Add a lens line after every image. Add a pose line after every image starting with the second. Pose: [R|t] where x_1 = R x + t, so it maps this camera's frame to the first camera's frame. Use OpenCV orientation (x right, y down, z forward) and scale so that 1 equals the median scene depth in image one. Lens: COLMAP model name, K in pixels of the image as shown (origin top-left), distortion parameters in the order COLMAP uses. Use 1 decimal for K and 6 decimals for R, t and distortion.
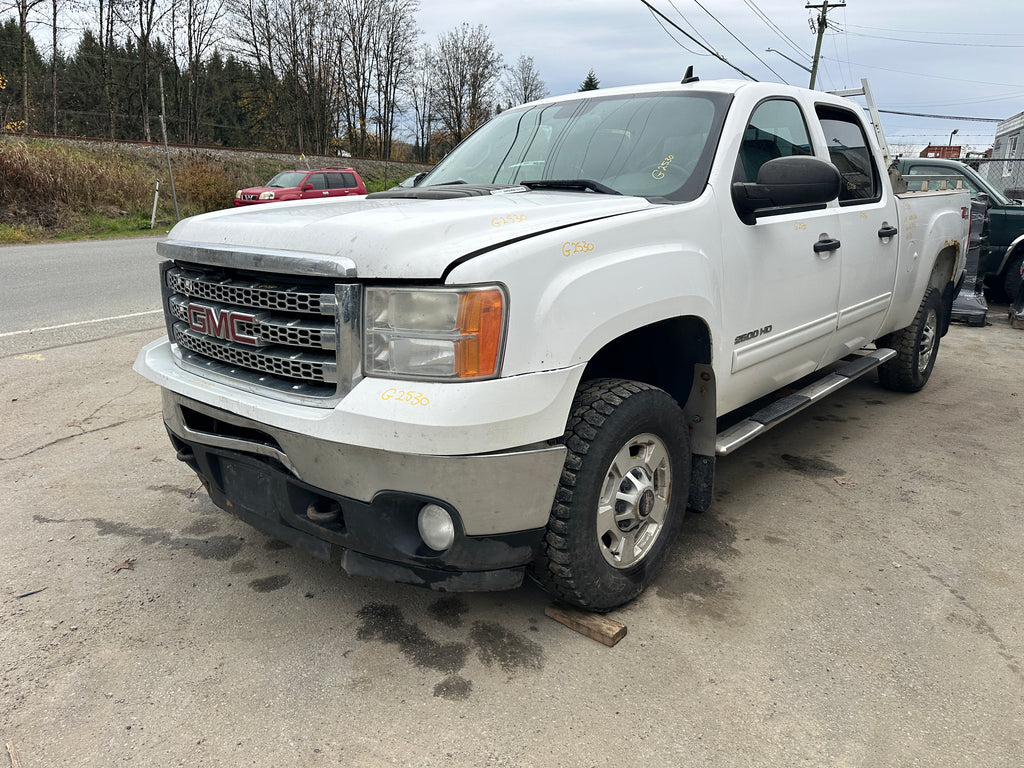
lens RADIAL K [[720.1, 0, 514.7], [0, 720.1, 387.2], [0, 0, 1]] dist [0.023095, -0.023902]
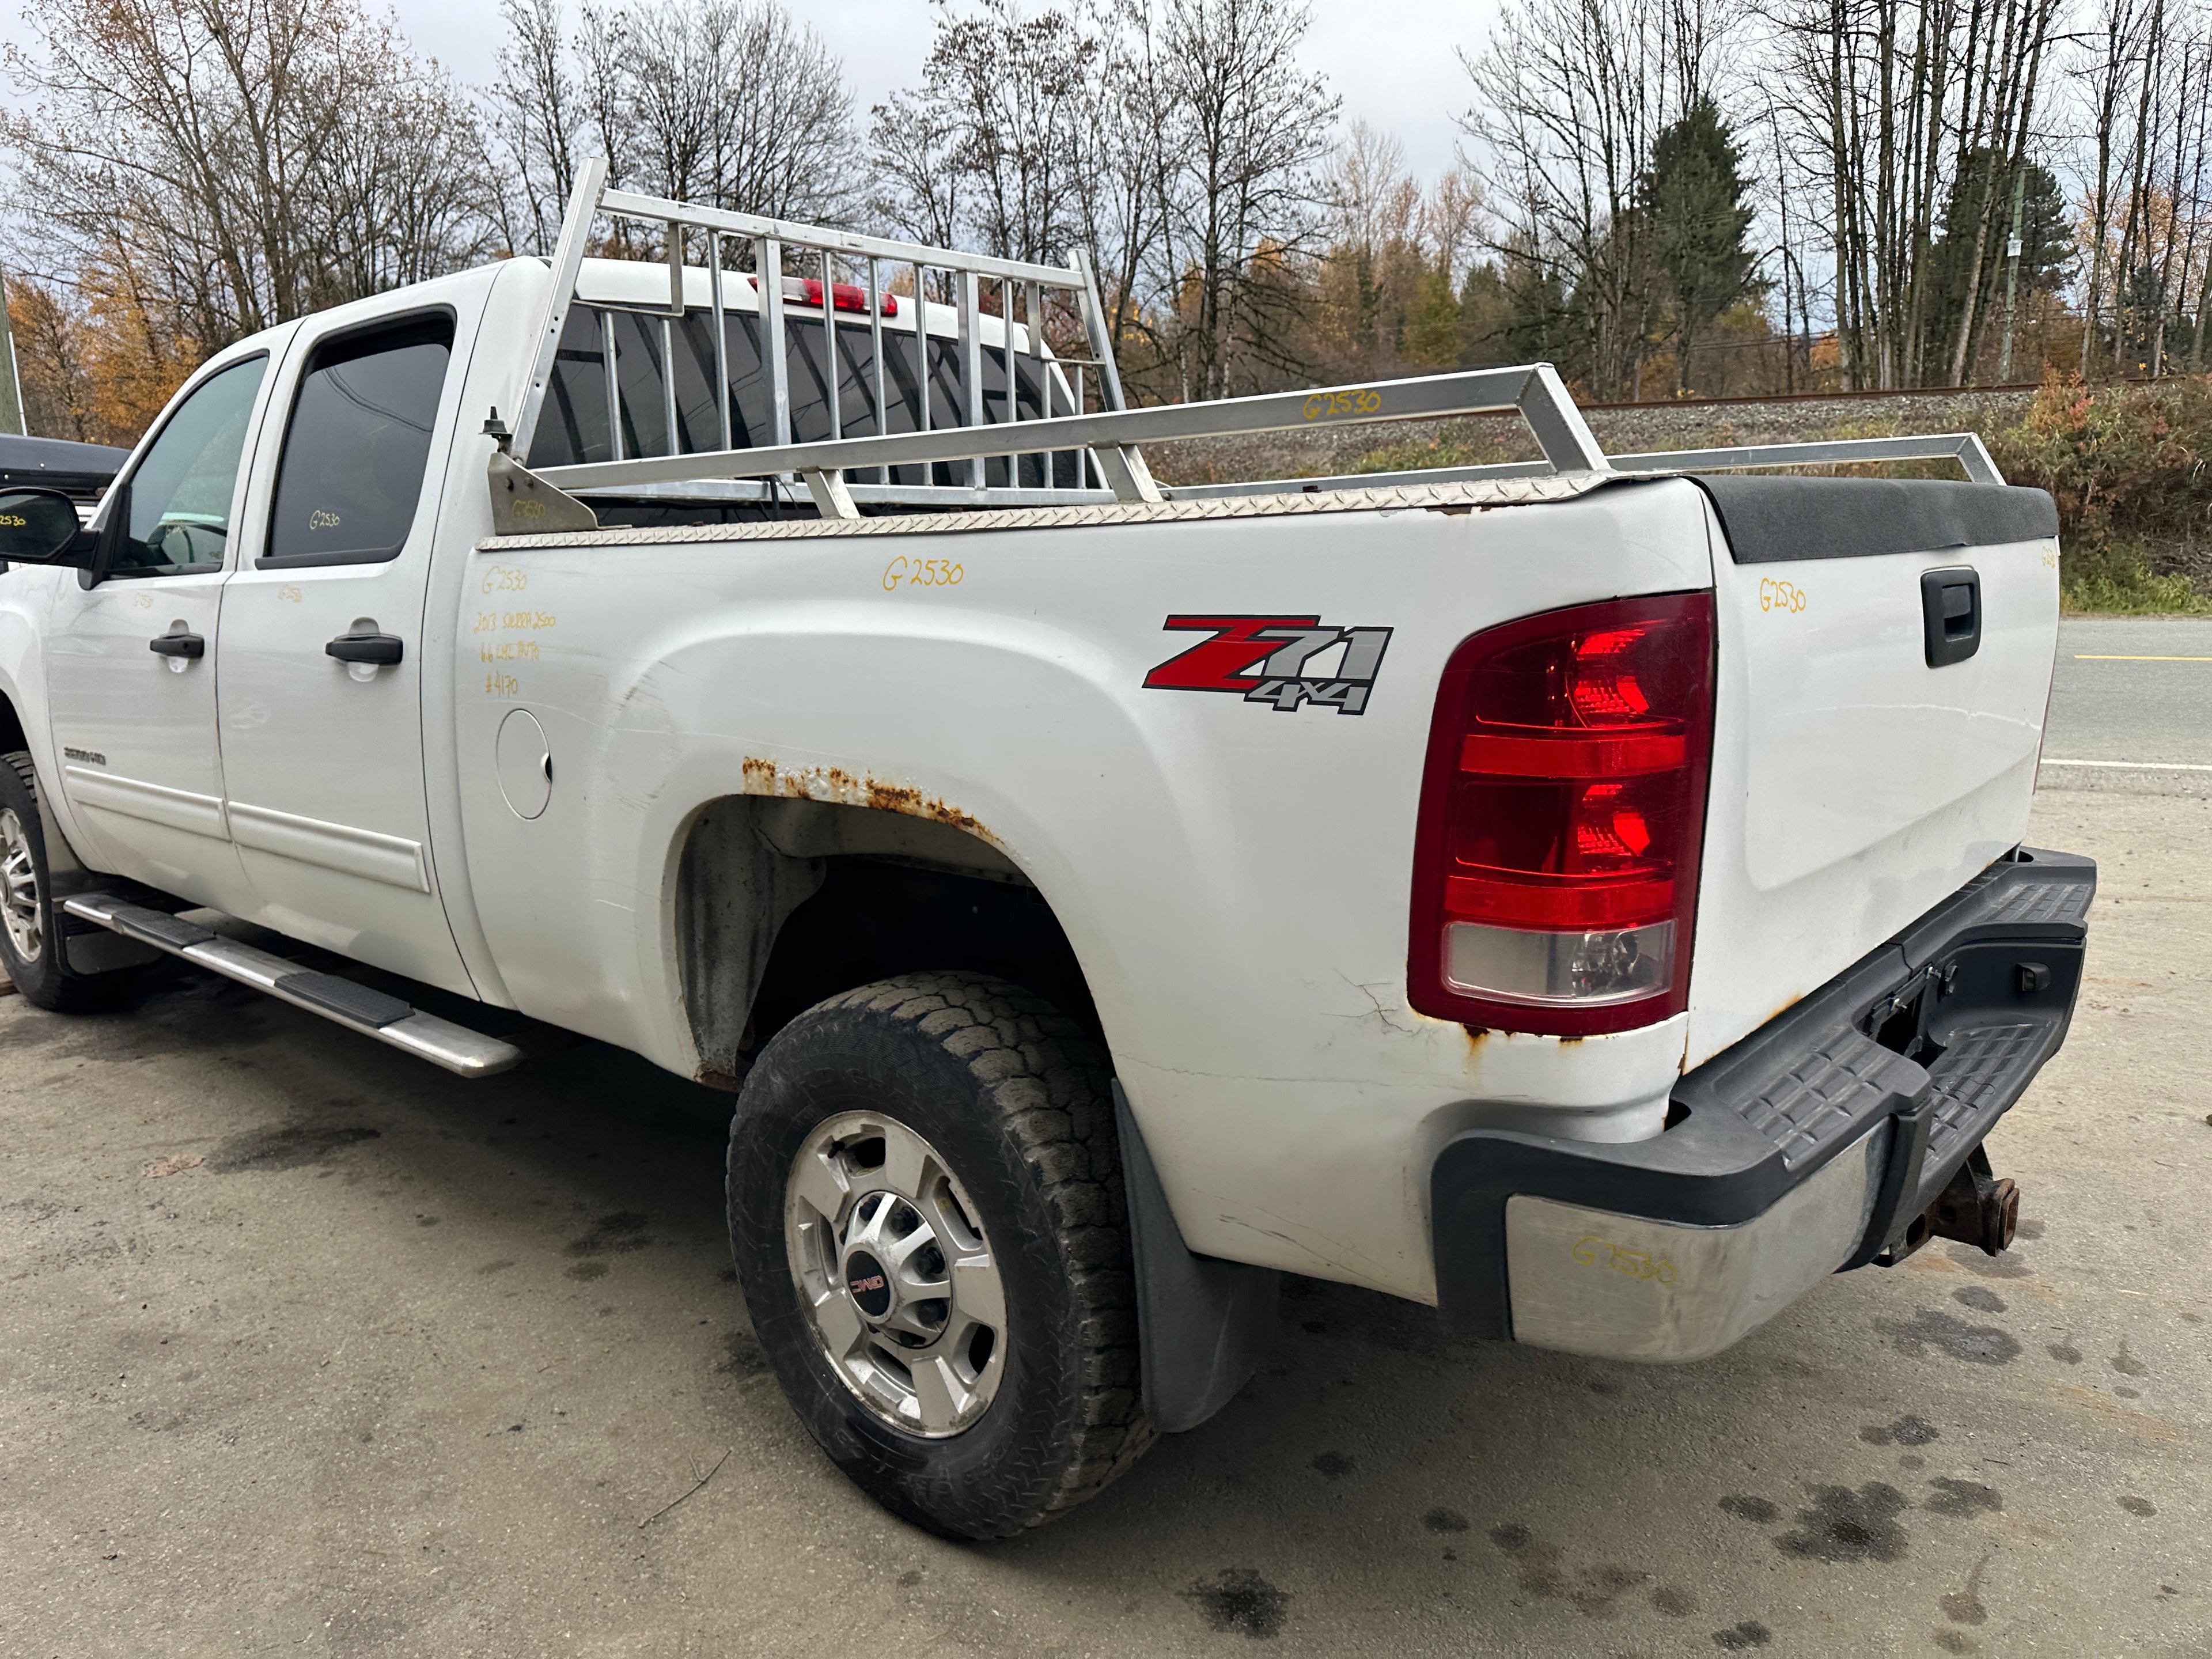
lens RADIAL K [[1563.0, 0, 1115.0], [0, 1563.0, 820.2], [0, 0, 1]] dist [0.010190, -0.005461]
pose [[0.014930, 0.180404, -0.983479, 1.480555], [-0.241380, 0.955149, 0.171543, -0.410838], [0.970316, 0.234831, 0.057806, 1.553832]]
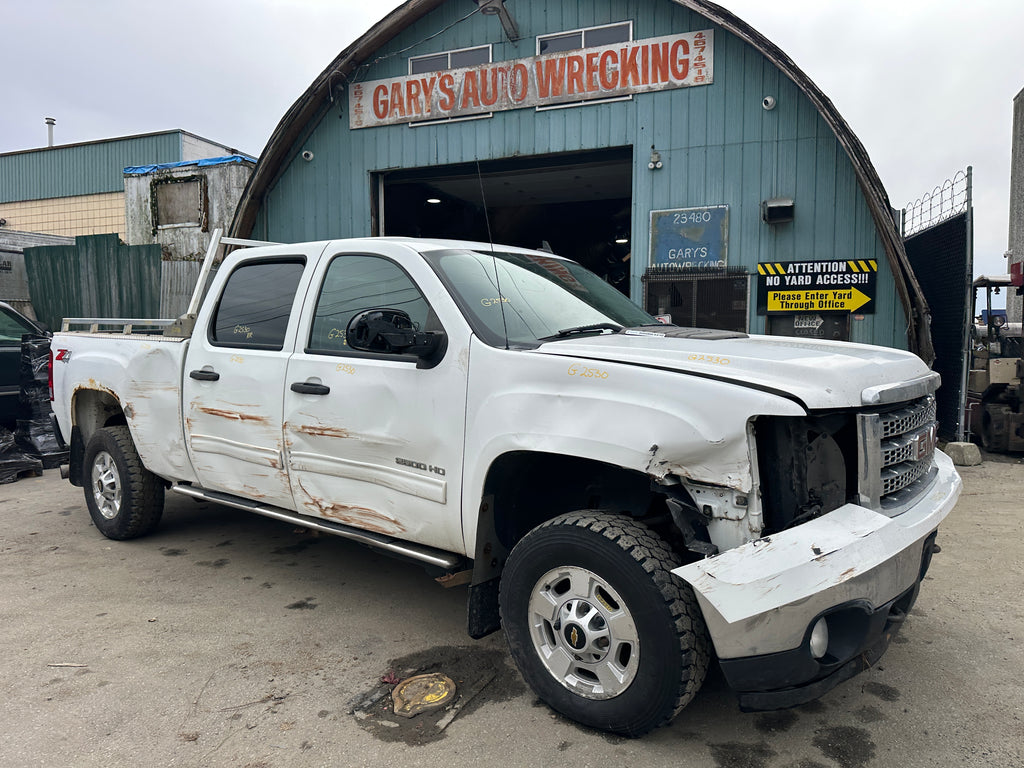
lens RADIAL K [[720.8, 0, 516.5], [0, 720.8, 384.9], [0, 0, 1]] dist [0.058523, -0.088518]
pose [[-0.058637, -0.082170, 0.994892, -1.028948], [0.265274, 0.959493, 0.094881, -0.311652], [-0.962388, 0.269483, -0.034464, 1.104806]]
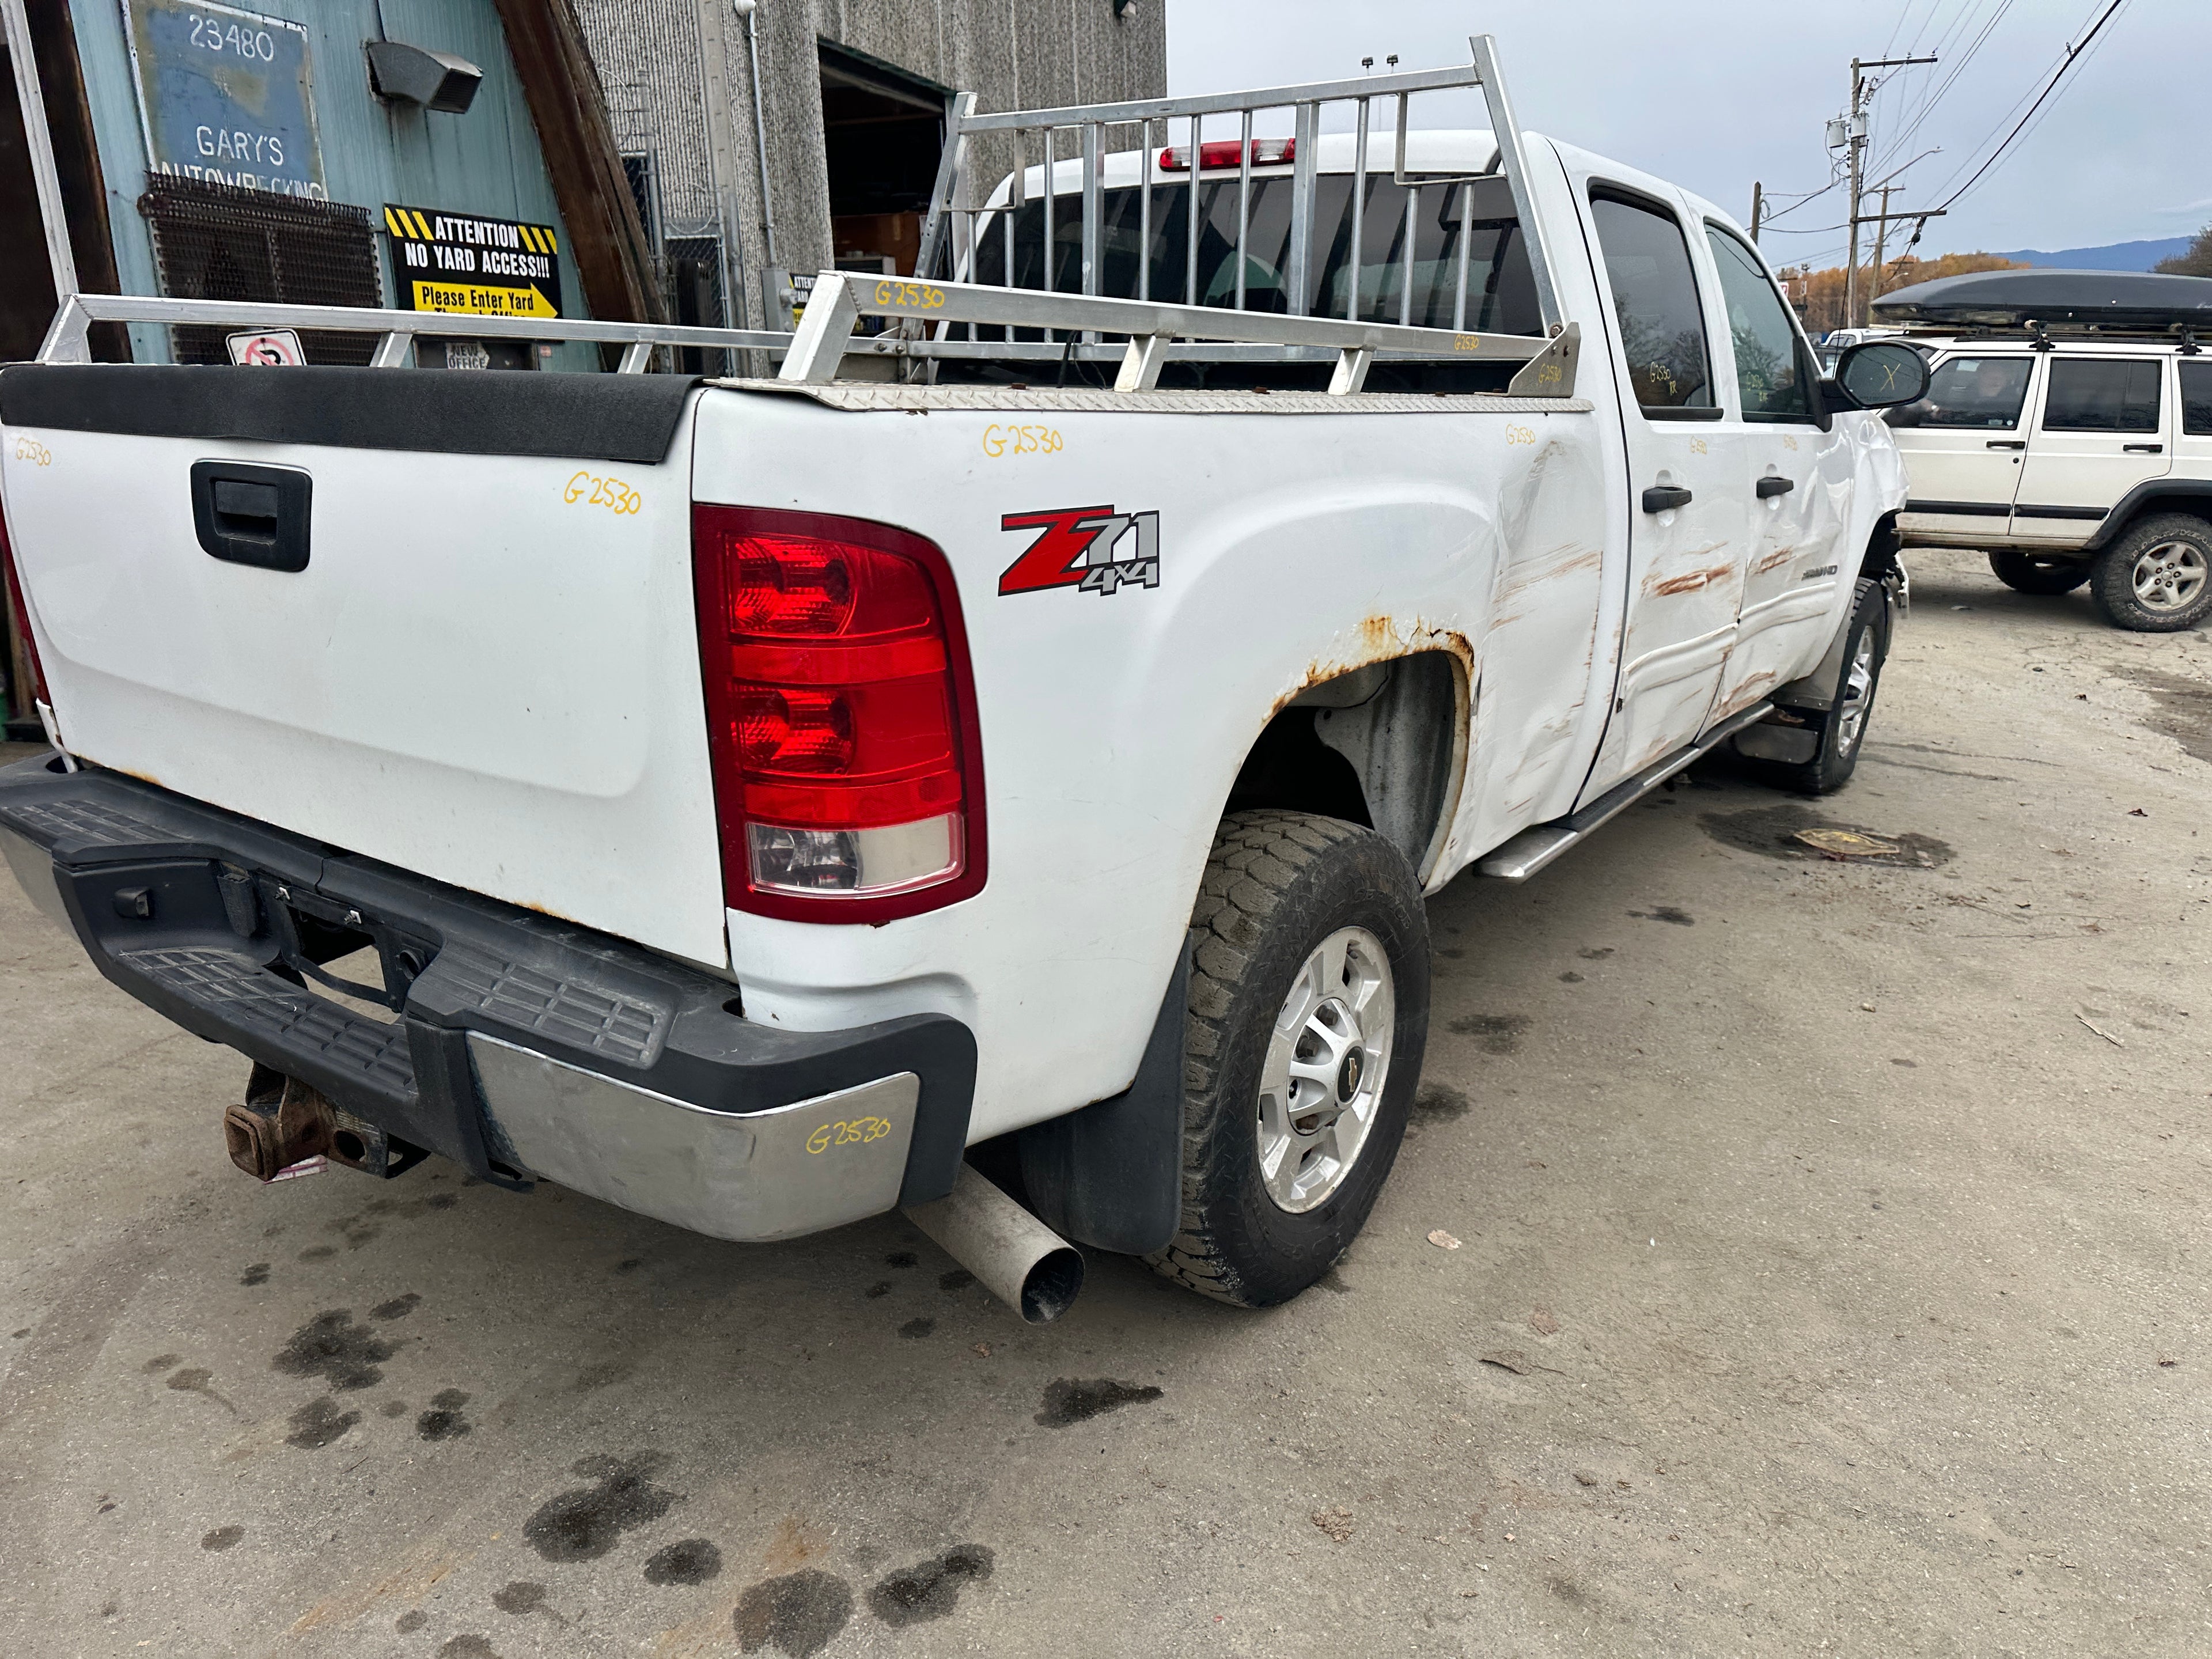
lens RADIAL K [[1556.6, 0, 1114.8], [0, 1556.6, 832.2], [0, 0, 1]] dist [0.009836, -0.012521]
pose [[-0.994308, 0.022875, -0.104062, 0.630414], [-0.035021, 0.852250, 0.521962, -0.667085], [0.100627, 0.522635, -0.846597, 2.448869]]
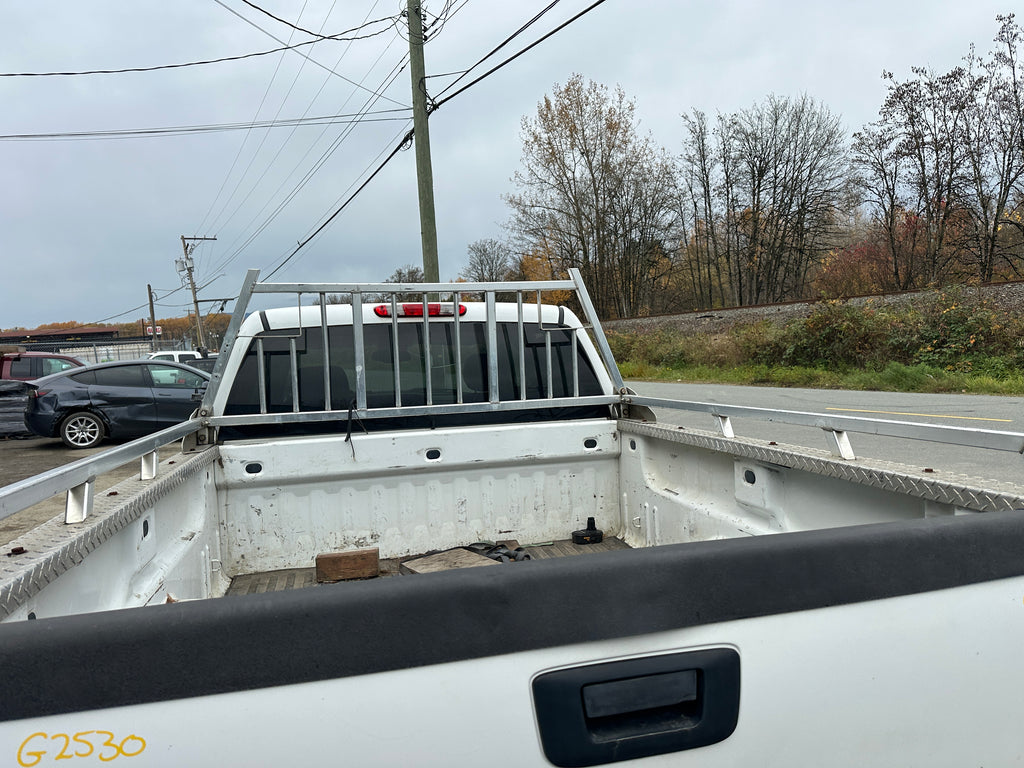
lens RADIAL K [[720.1, 0, 514.7], [0, 720.1, 387.2], [0, 0, 1]] dist [0.023095, -0.023902]
pose [[-0.566434, 0.063788, -0.821635, 1.105086], [-0.175093, 0.964922, 0.195620, -0.618935], [0.805292, 0.254668, -0.535396, 1.962830]]
